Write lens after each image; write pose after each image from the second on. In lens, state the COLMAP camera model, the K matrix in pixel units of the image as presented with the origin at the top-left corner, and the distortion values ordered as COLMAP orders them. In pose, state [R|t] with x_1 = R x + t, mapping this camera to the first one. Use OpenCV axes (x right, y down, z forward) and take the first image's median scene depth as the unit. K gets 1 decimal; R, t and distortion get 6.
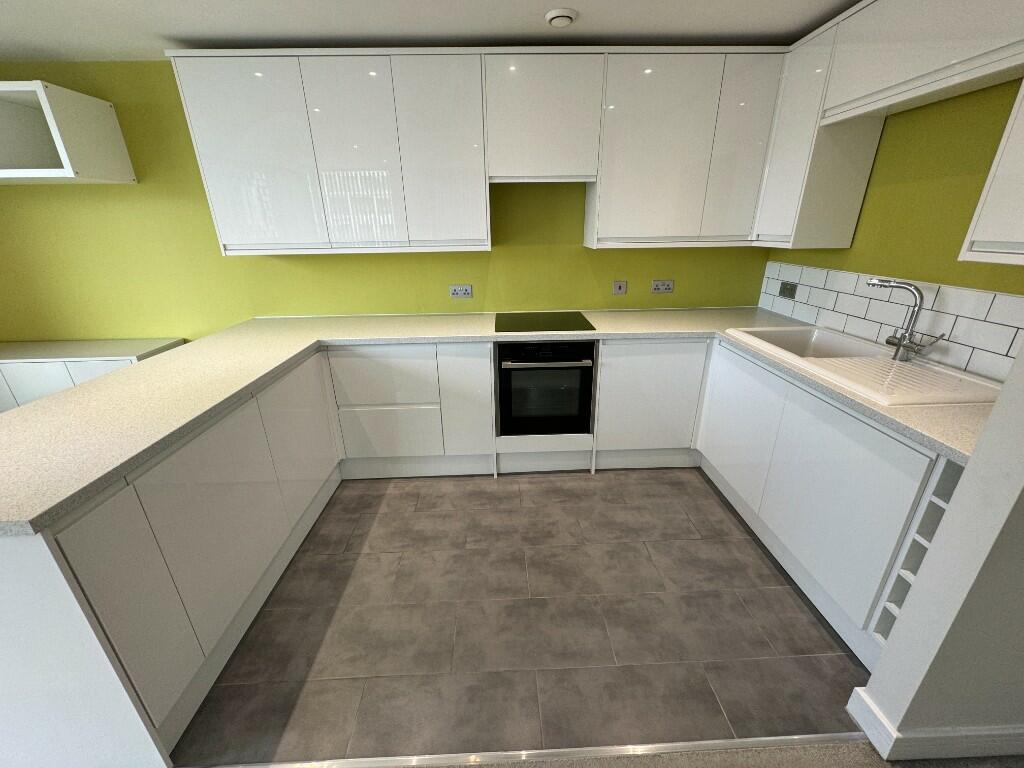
lens RADIAL K [[406.5, 0, 512.6], [0, 406.5, 381.3], [0, 0, 1]] dist [-0.000765, 0.000041]
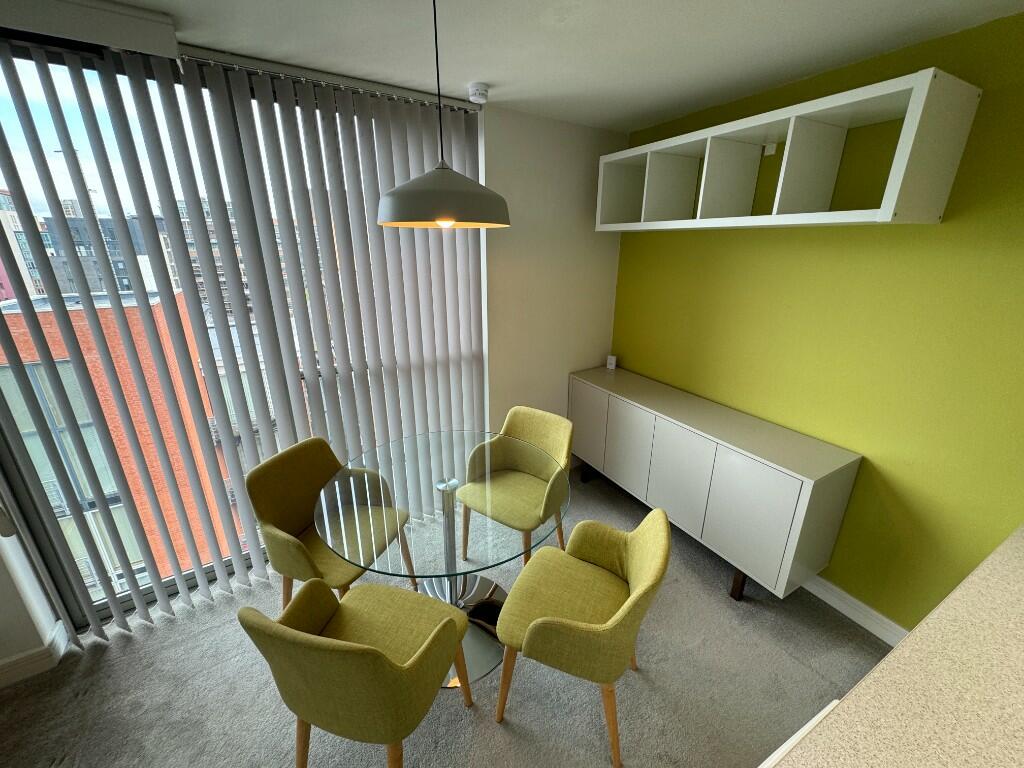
lens RADIAL K [[412.5, 0, 512.4], [0, 412.5, 387.3], [0, 0, 1]] dist [-0.000457, -0.000083]
pose [[0.446453, 0.309271, -0.839661, -0.936480], [-0.336269, 0.927578, 0.162857, -0.219819], [0.829218, 0.209644, 0.518118, 0.305480]]
